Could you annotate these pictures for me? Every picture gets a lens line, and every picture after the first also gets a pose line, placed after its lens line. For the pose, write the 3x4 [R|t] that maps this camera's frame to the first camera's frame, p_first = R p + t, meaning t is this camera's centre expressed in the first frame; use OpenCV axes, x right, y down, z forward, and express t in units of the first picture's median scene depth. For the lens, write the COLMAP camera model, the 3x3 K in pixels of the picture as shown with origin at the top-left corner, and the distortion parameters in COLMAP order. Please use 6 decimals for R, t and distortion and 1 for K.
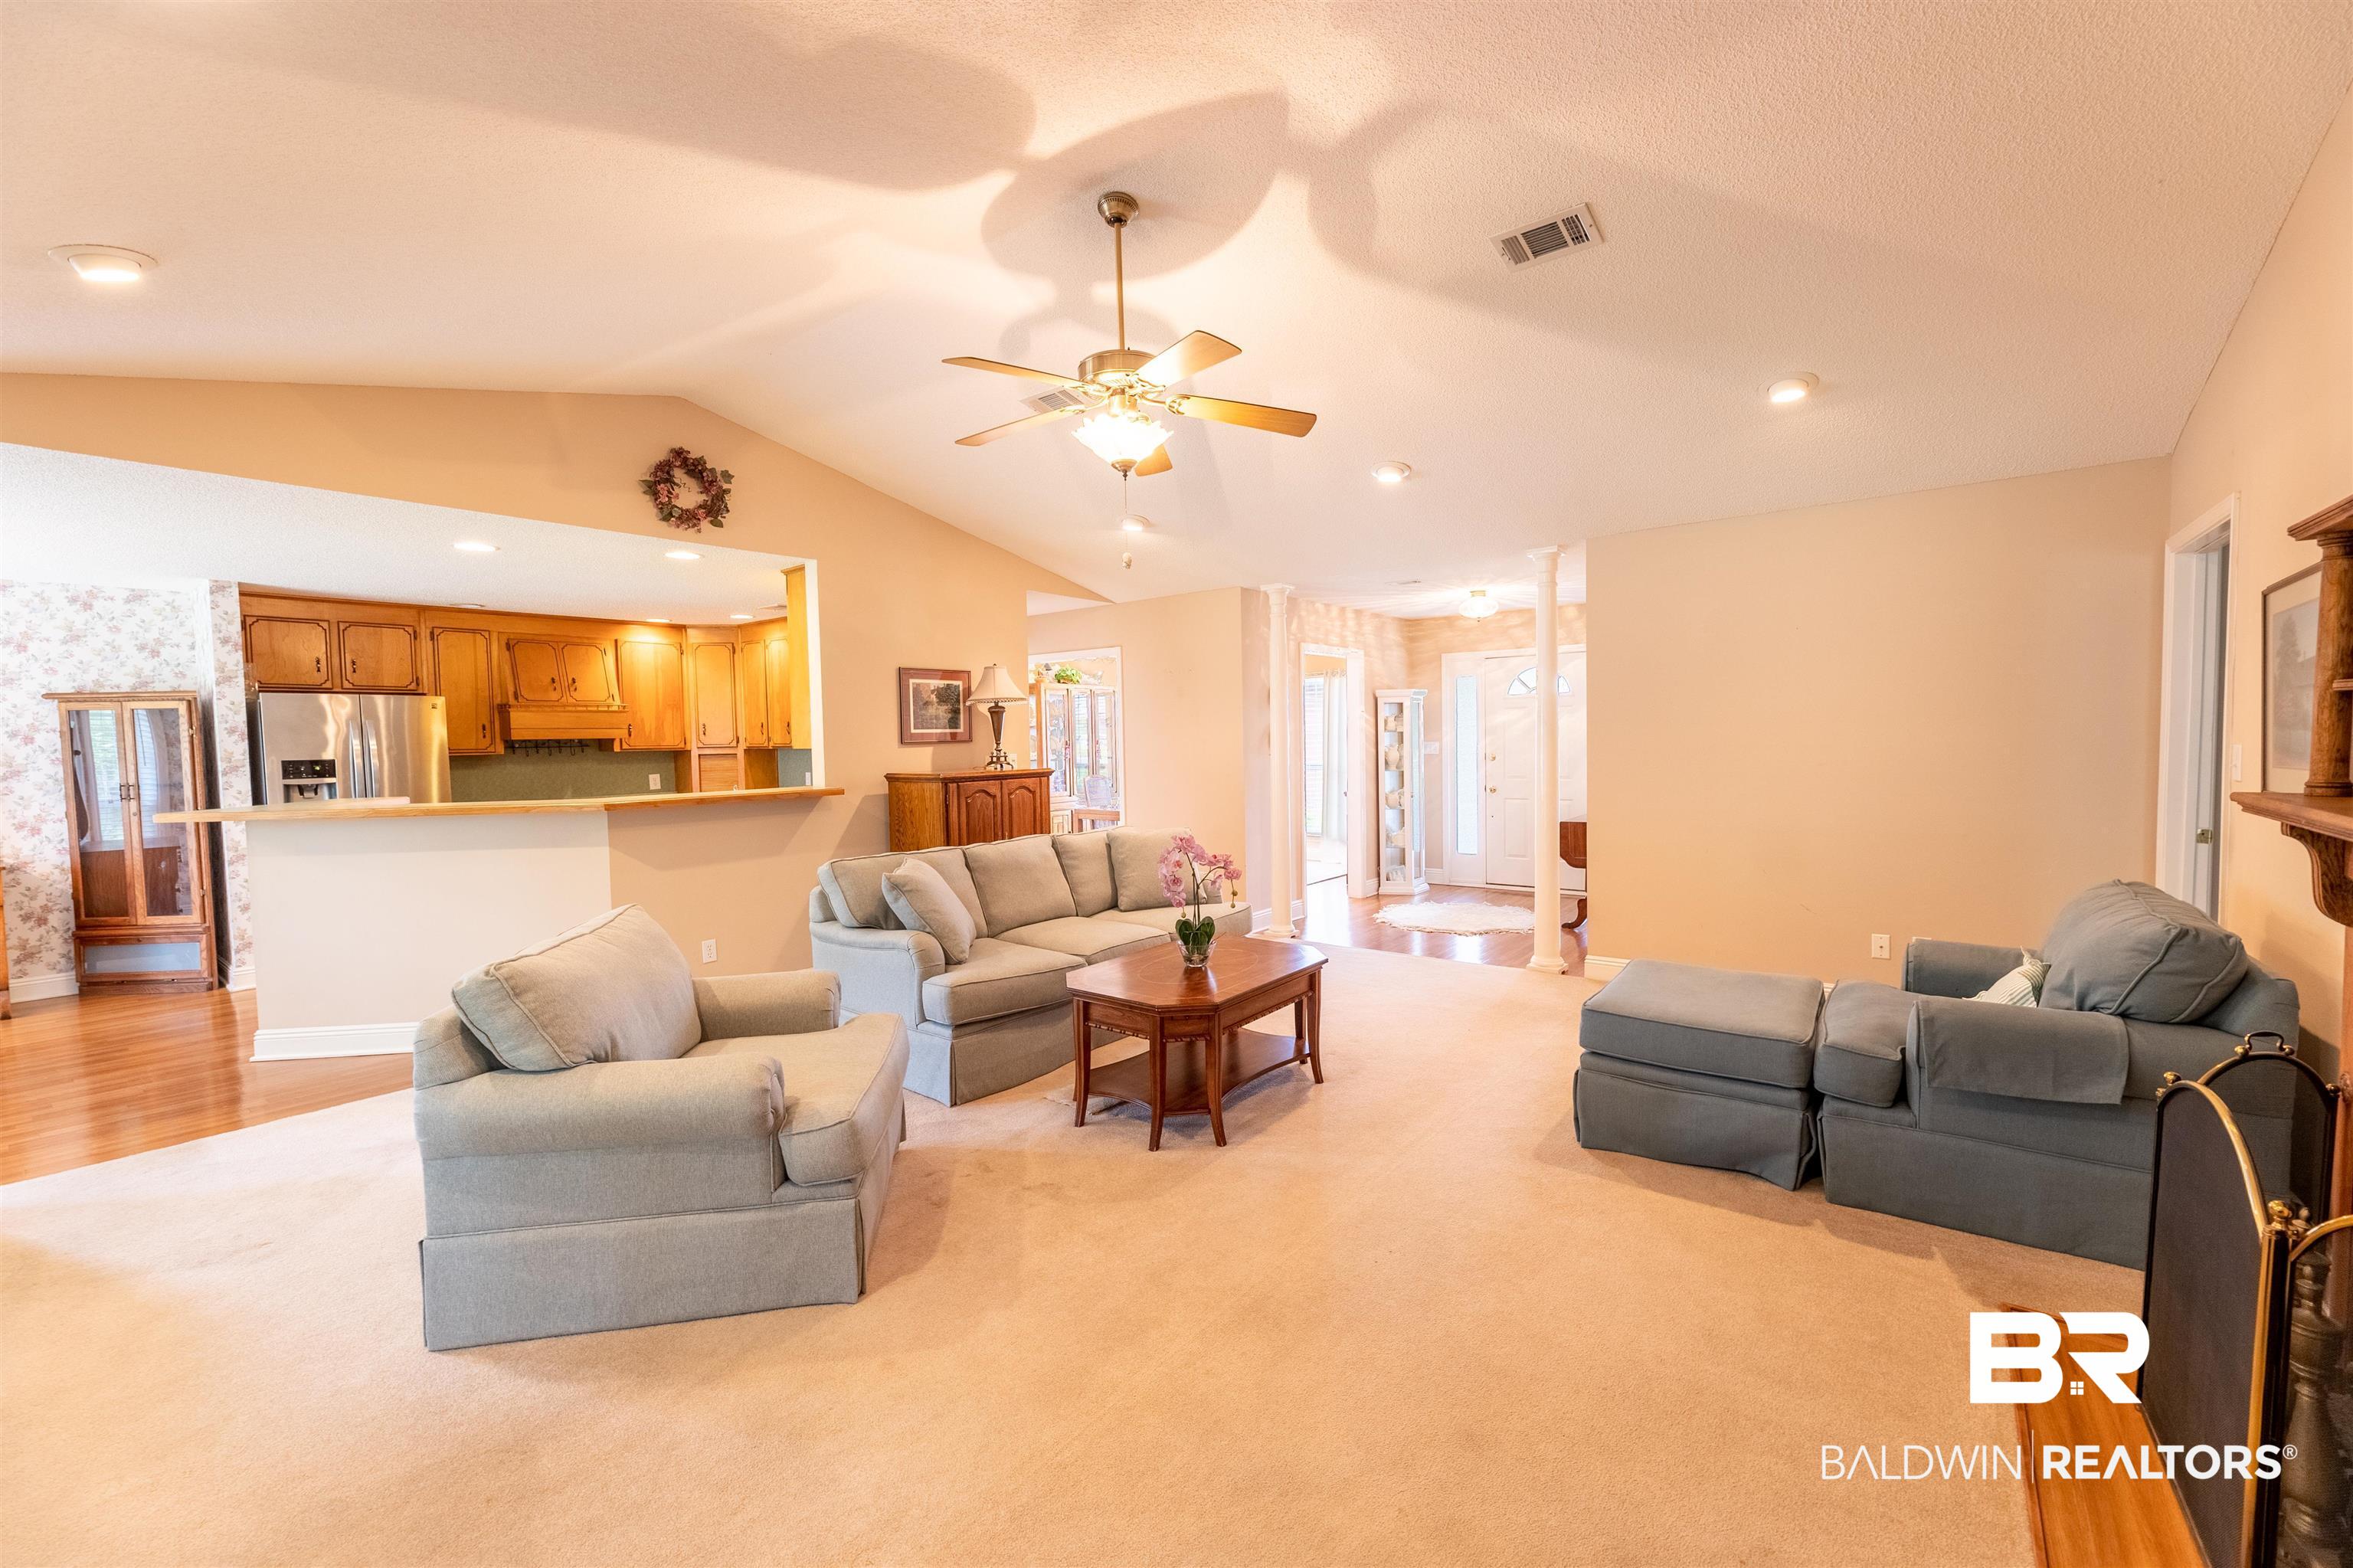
lens RADIAL K [[955.2, 0, 1166.3], [0, 955.2, 779.8], [0, 0, 1]] dist [0.000520, 0.001843]
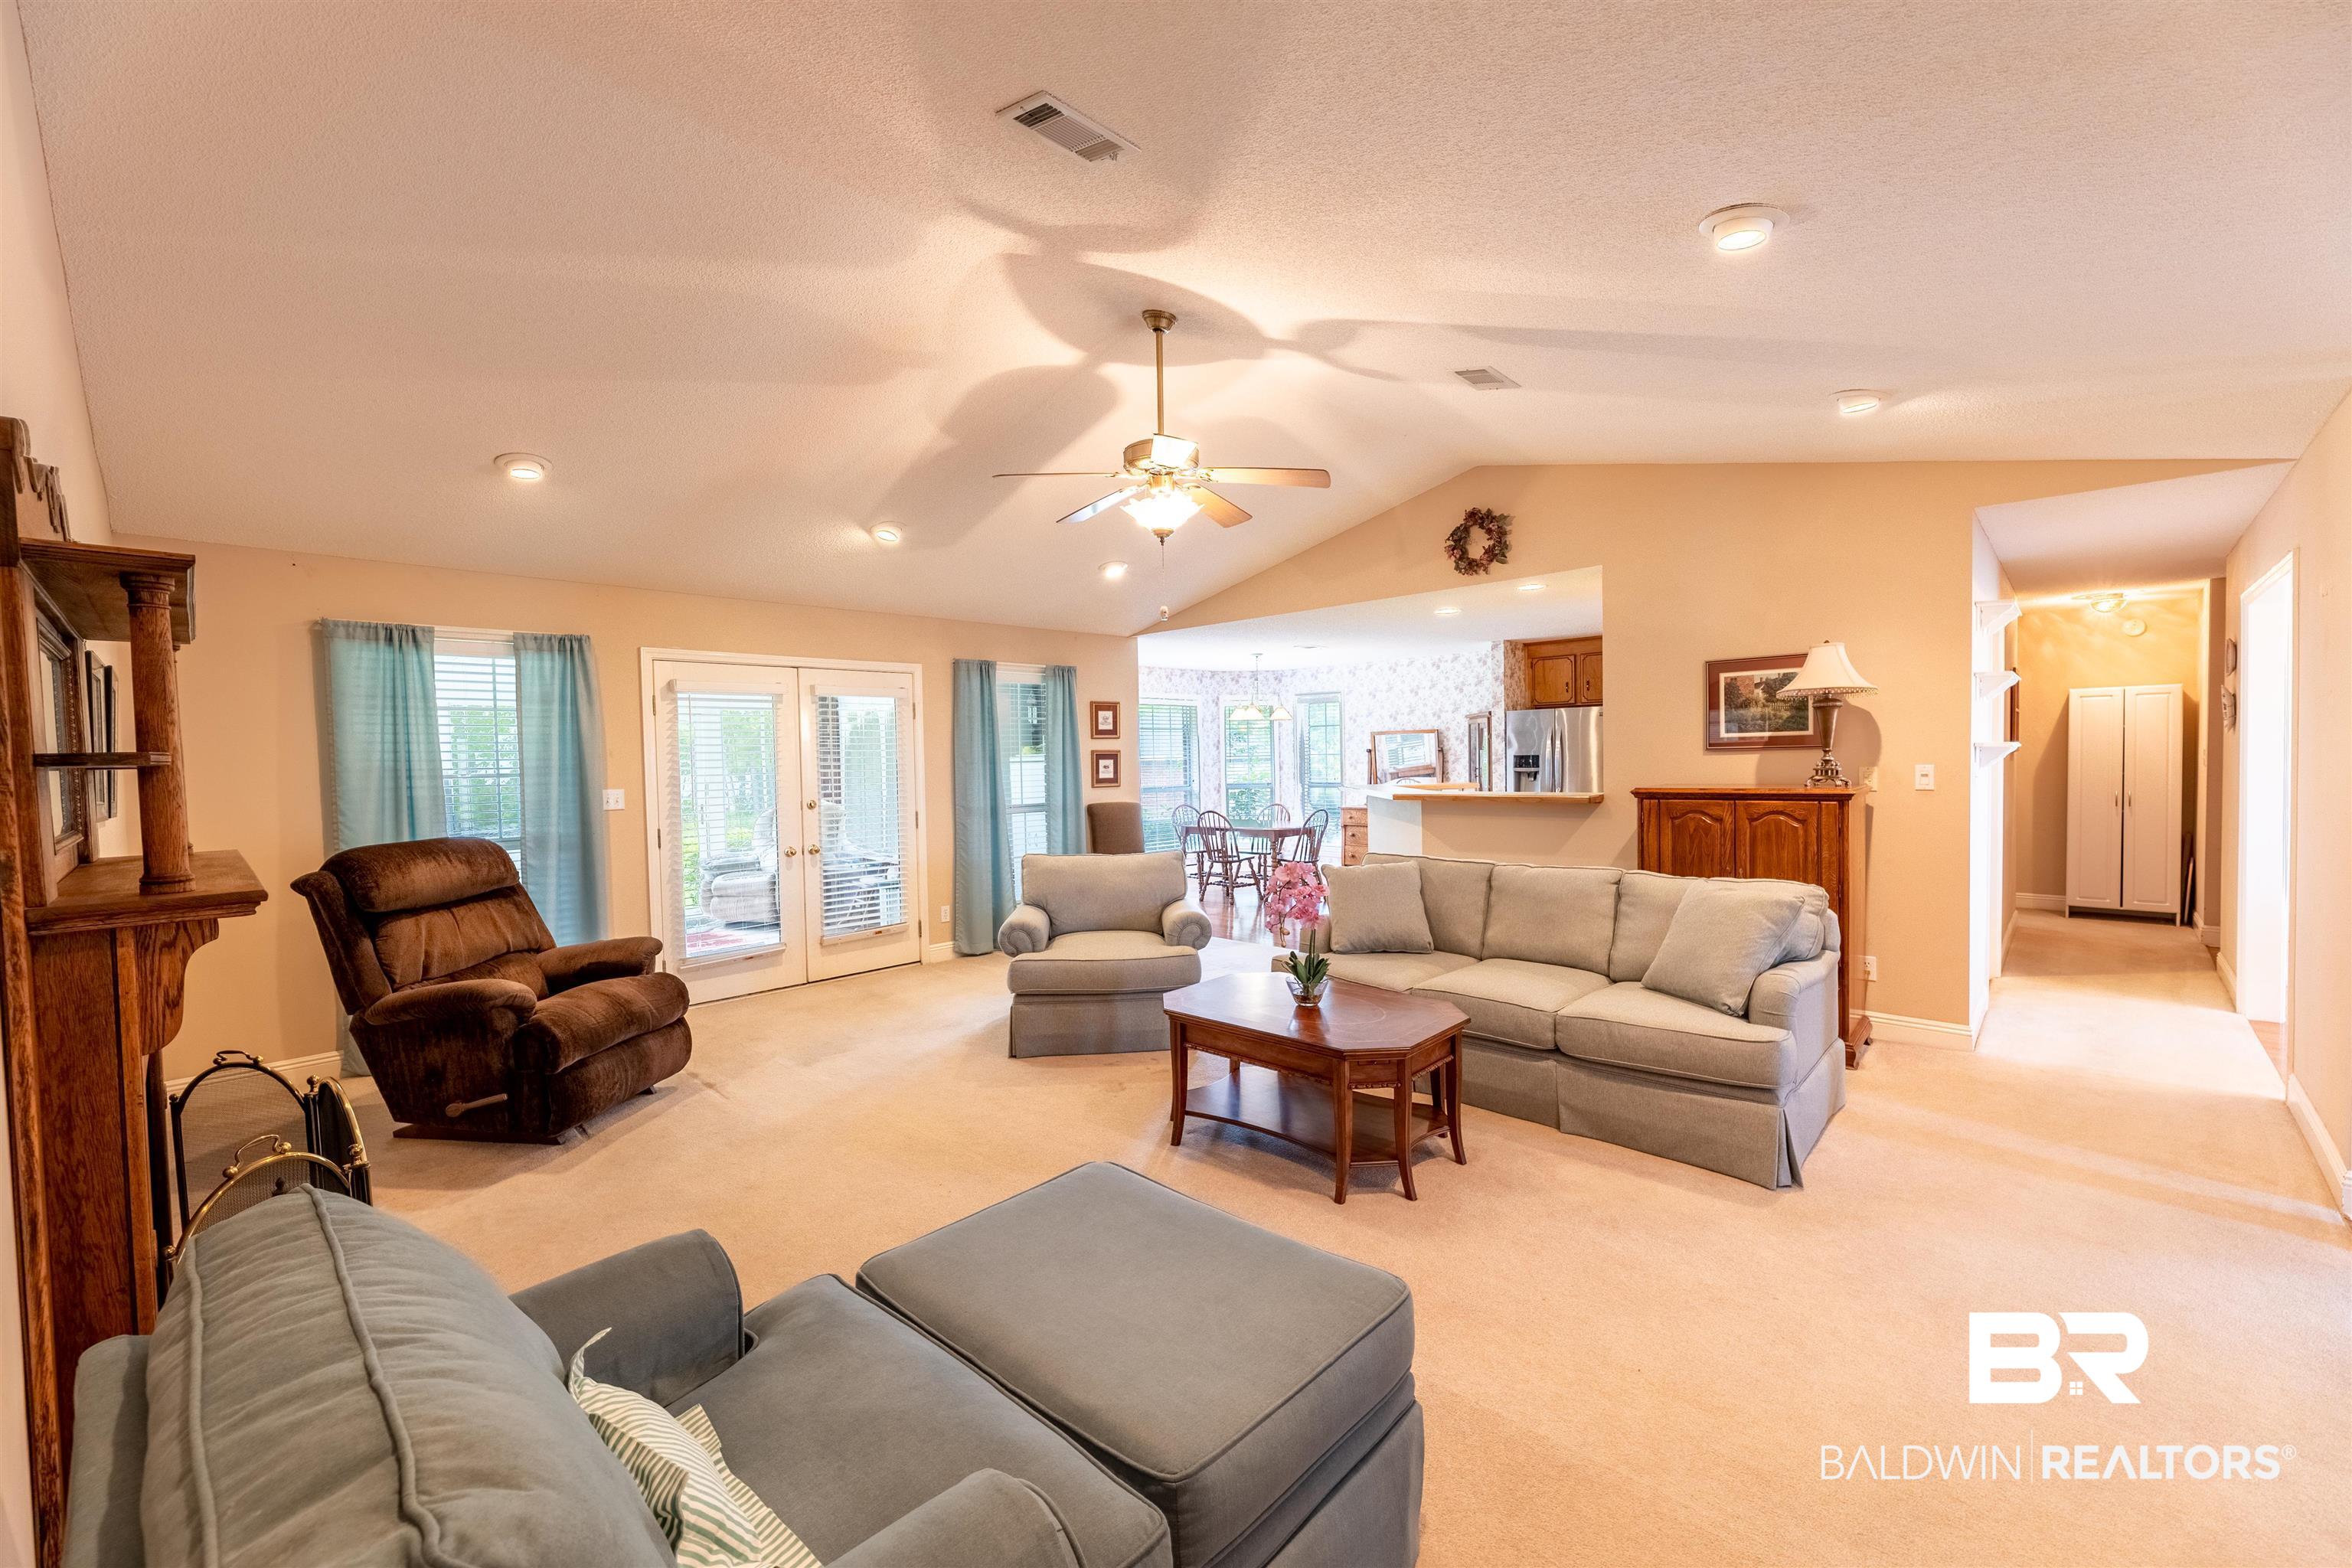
lens RADIAL K [[954.7, 0, 1177.1], [0, 954.7, 785.7], [0, 0, 1]] dist [0.000520, 0.001843]
pose [[-0.092691, 0.052630, -0.994303, 0.634263], [-0.019336, 0.998319, 0.054645, -0.045093], [0.995507, 0.024291, -0.091517, 0.624983]]
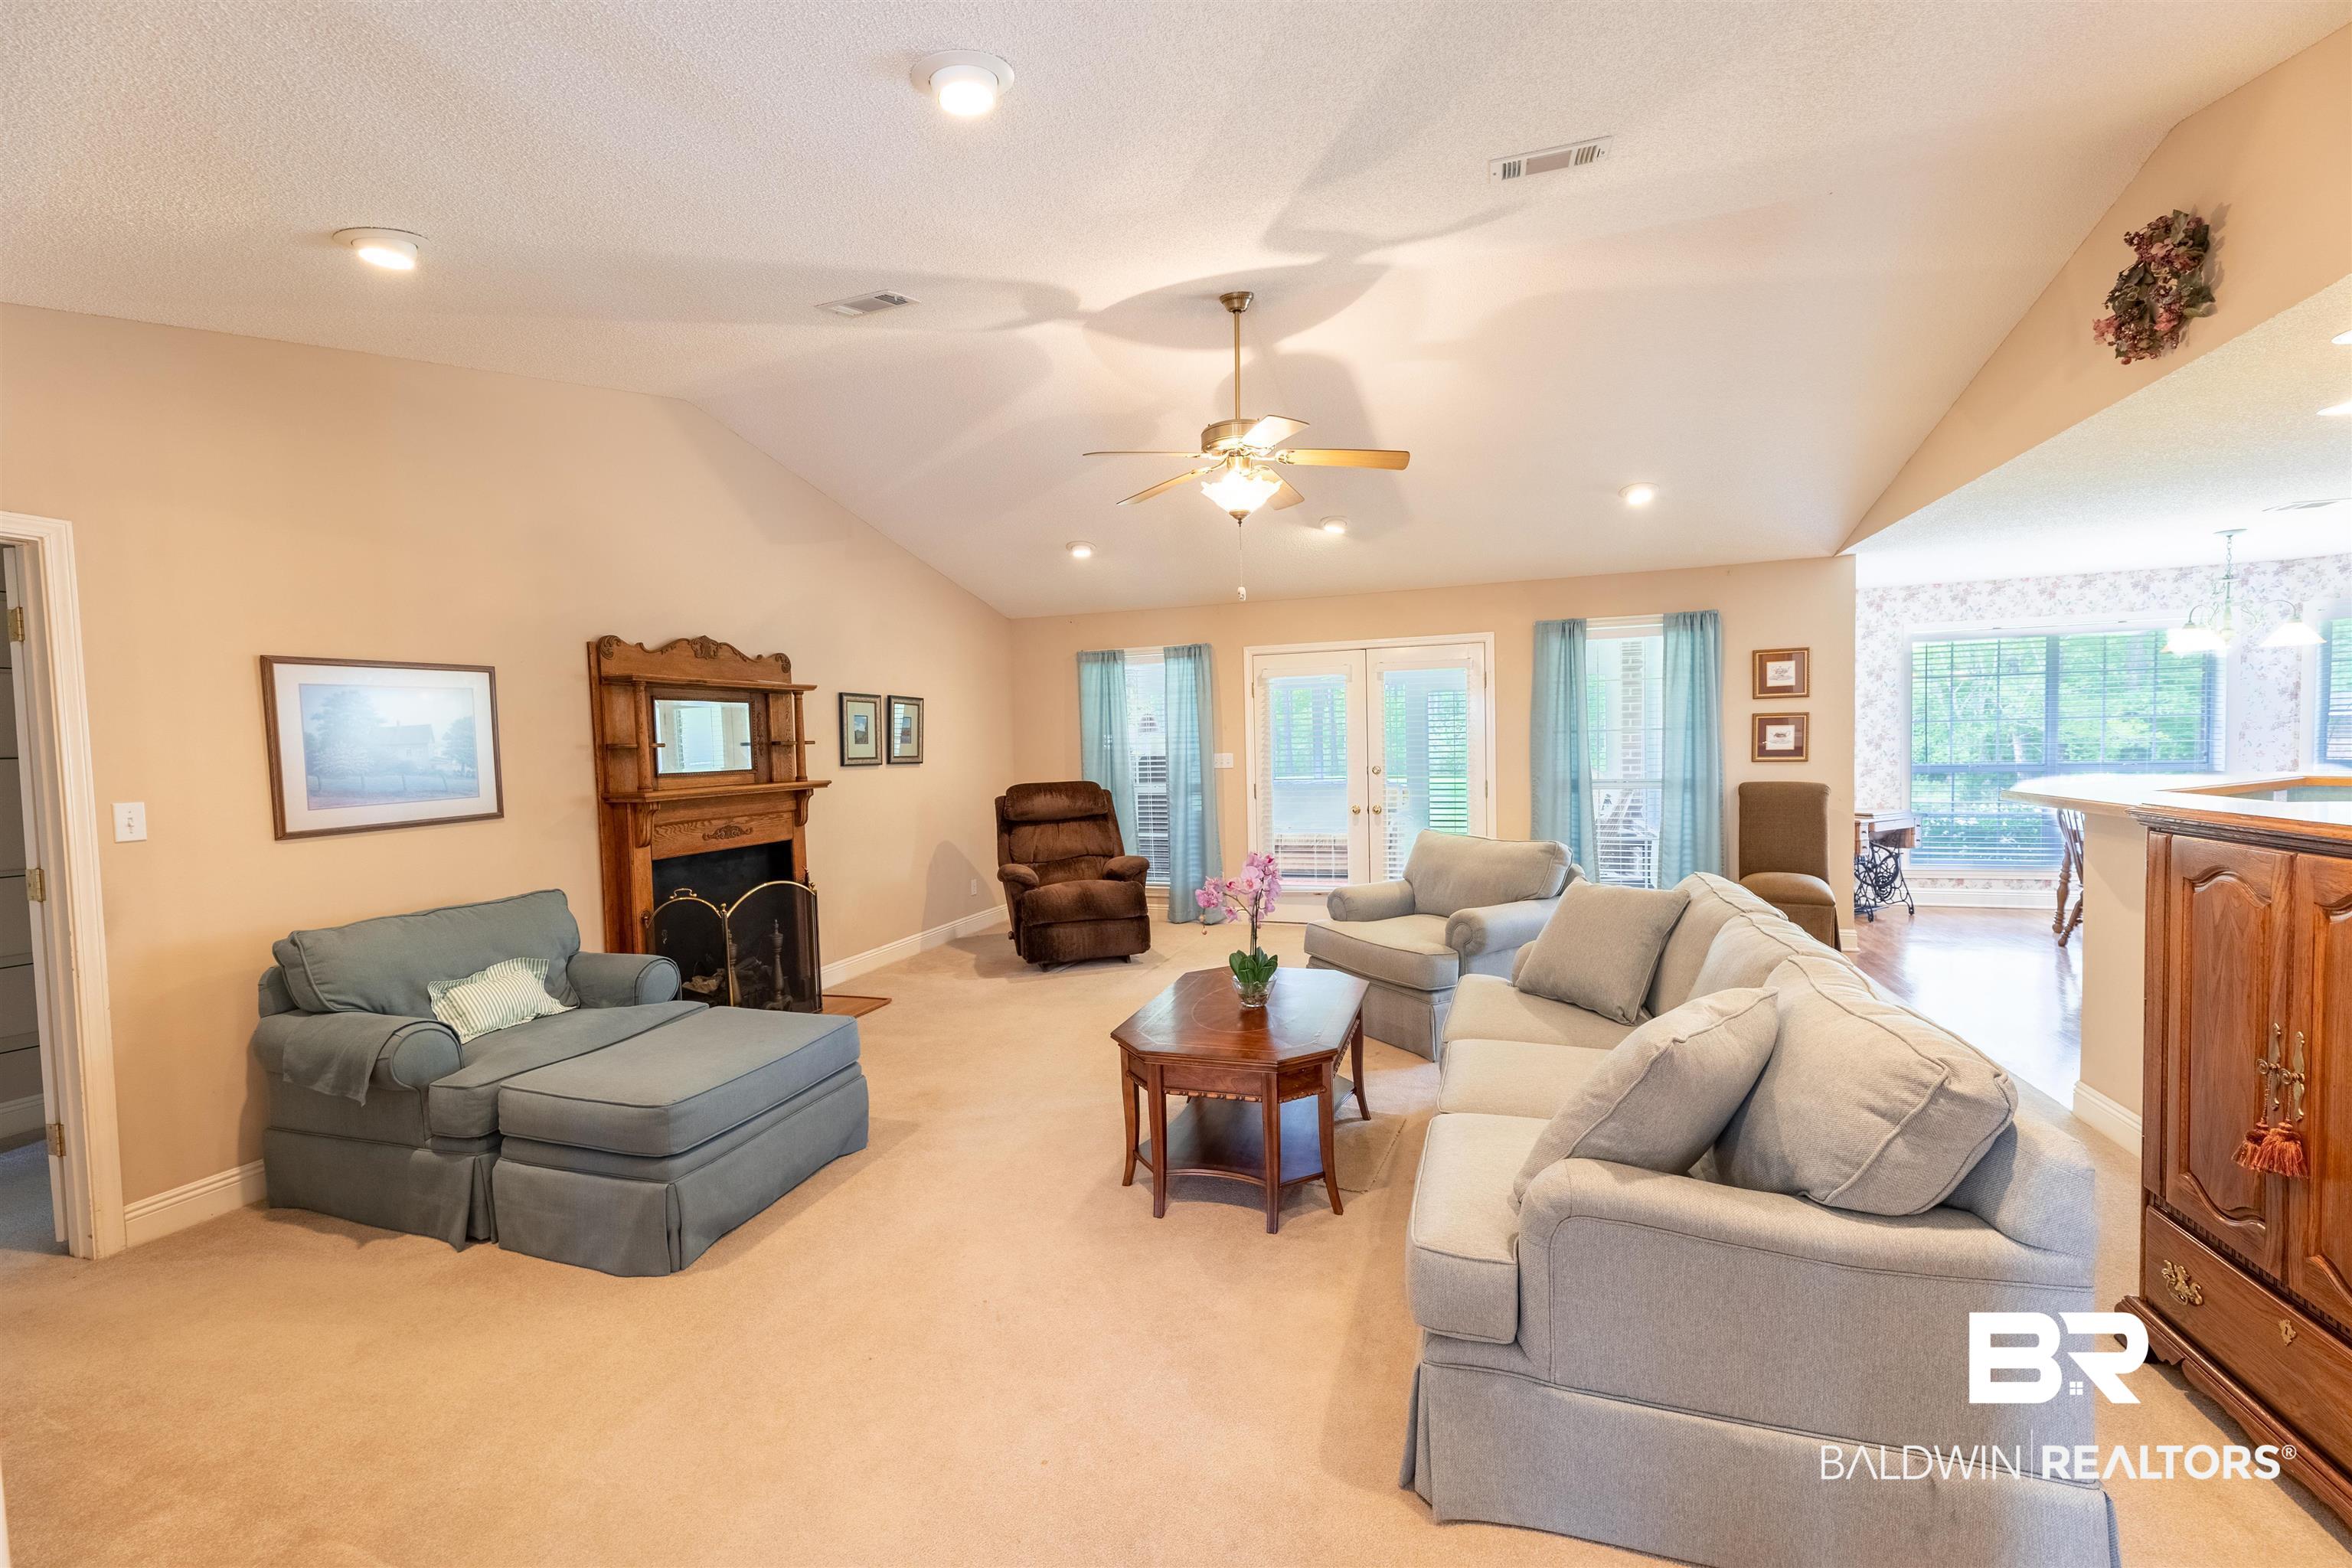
lens RADIAL K [[954.7, 0, 1177.3], [0, 954.7, 786.1], [0, 0, 1]] dist [0.000520, 0.001843]
pose [[-0.944740, 0.061142, -0.322069, 0.235651], [0.031612, 0.994866, 0.096135, -0.060995], [0.326293, 0.080641, -0.941822, 1.176843]]
